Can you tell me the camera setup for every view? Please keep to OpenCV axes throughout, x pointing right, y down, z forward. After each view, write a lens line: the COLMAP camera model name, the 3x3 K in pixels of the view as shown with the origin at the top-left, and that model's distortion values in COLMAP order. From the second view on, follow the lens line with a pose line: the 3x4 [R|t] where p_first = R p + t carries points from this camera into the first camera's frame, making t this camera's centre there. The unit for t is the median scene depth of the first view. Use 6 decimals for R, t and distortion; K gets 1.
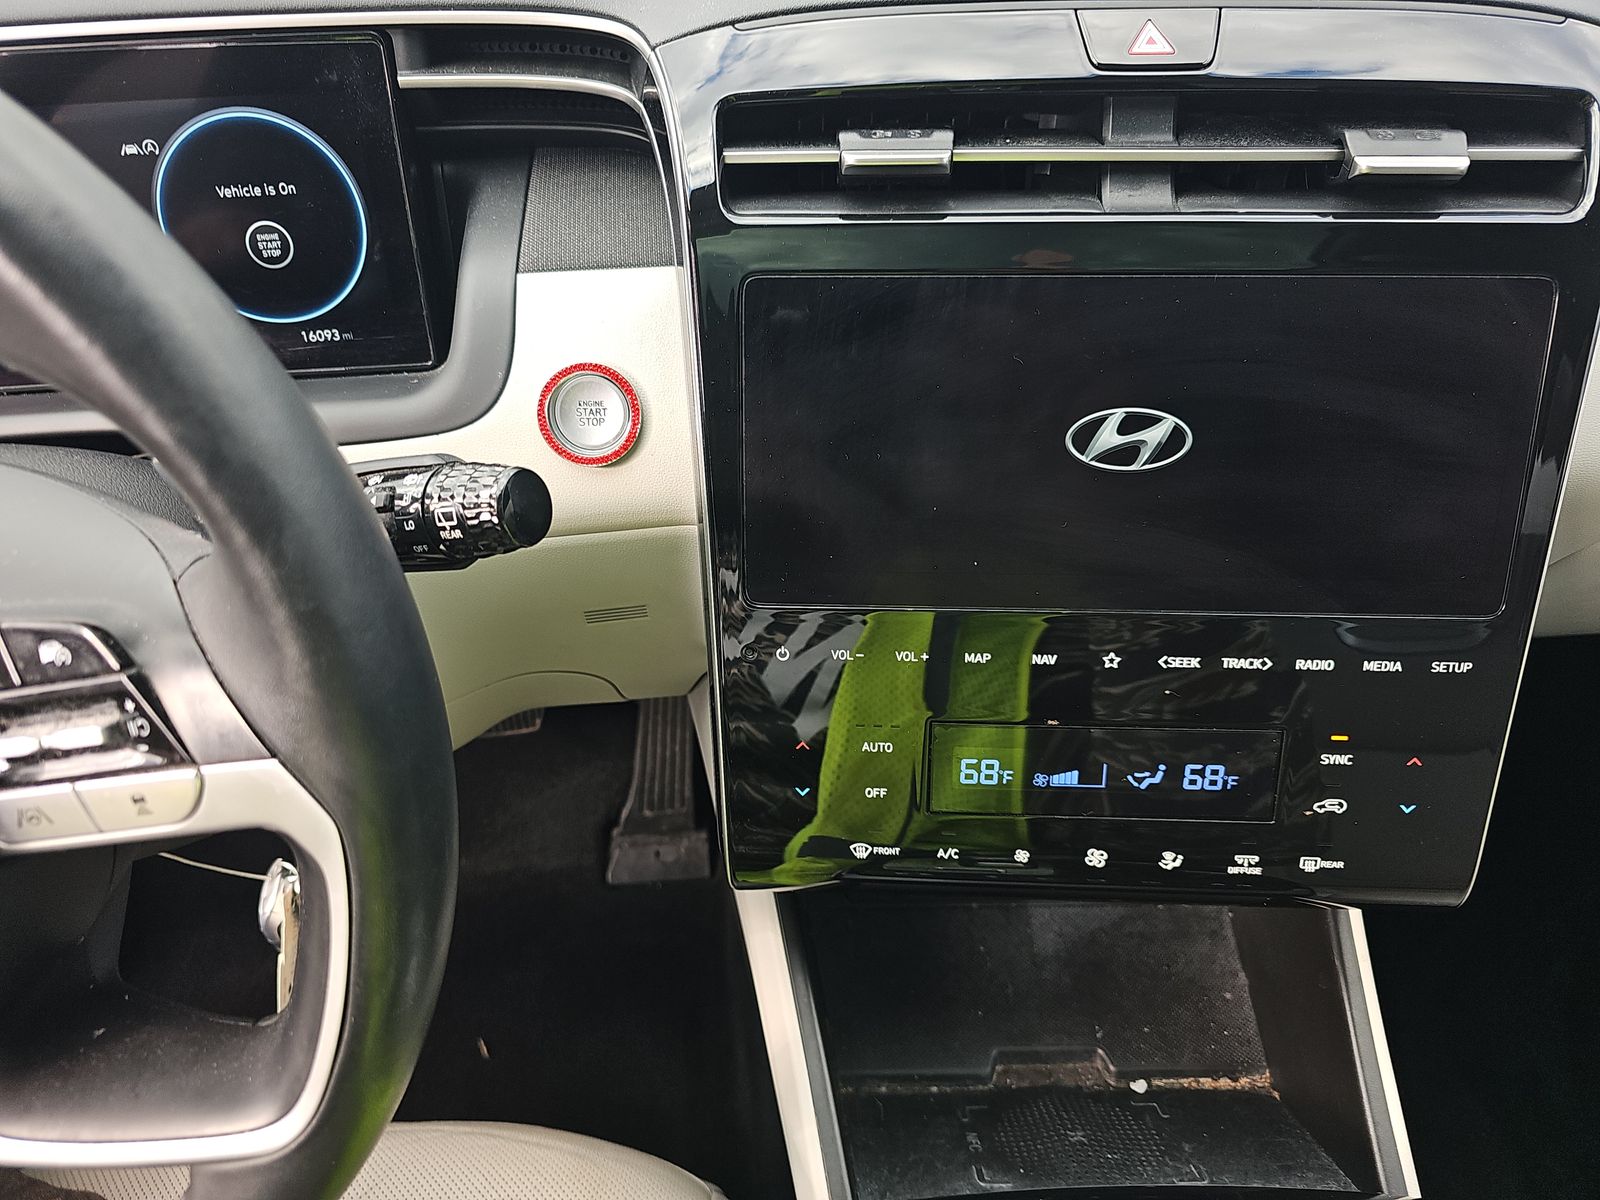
lens RADIAL K [[1136.3, 0, 793.1], [0, 1136.3, 591.6], [0, 0, 1]] dist [0.003088, 0.000265]
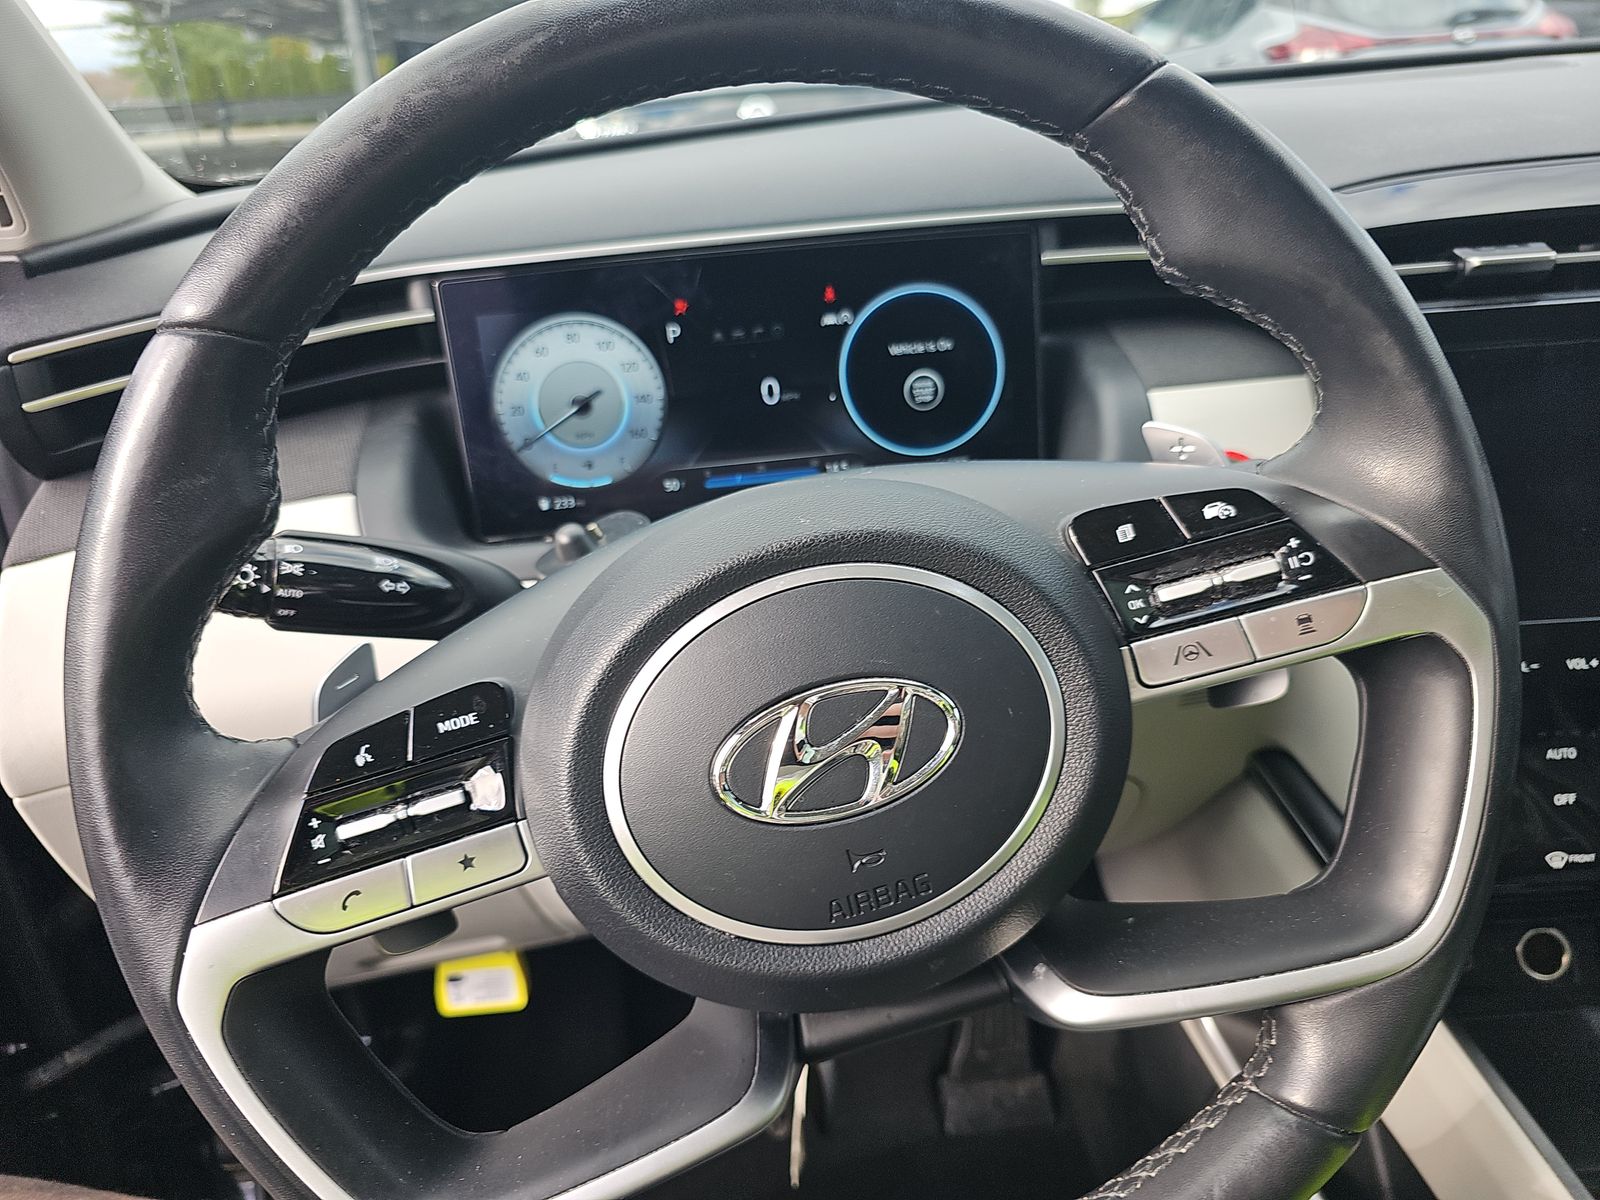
lens RADIAL K [[1136.3, 0, 804.1], [0, 1136.3, 595.4], [0, 0, 1]] dist [0.003088, 0.000265]
pose [[0.998539, -0.053986, -0.002158, -0.624870], [0.050651, 0.949272, -0.310349, 0.287290], [0.018803, 0.309786, 0.950620, -0.097283]]
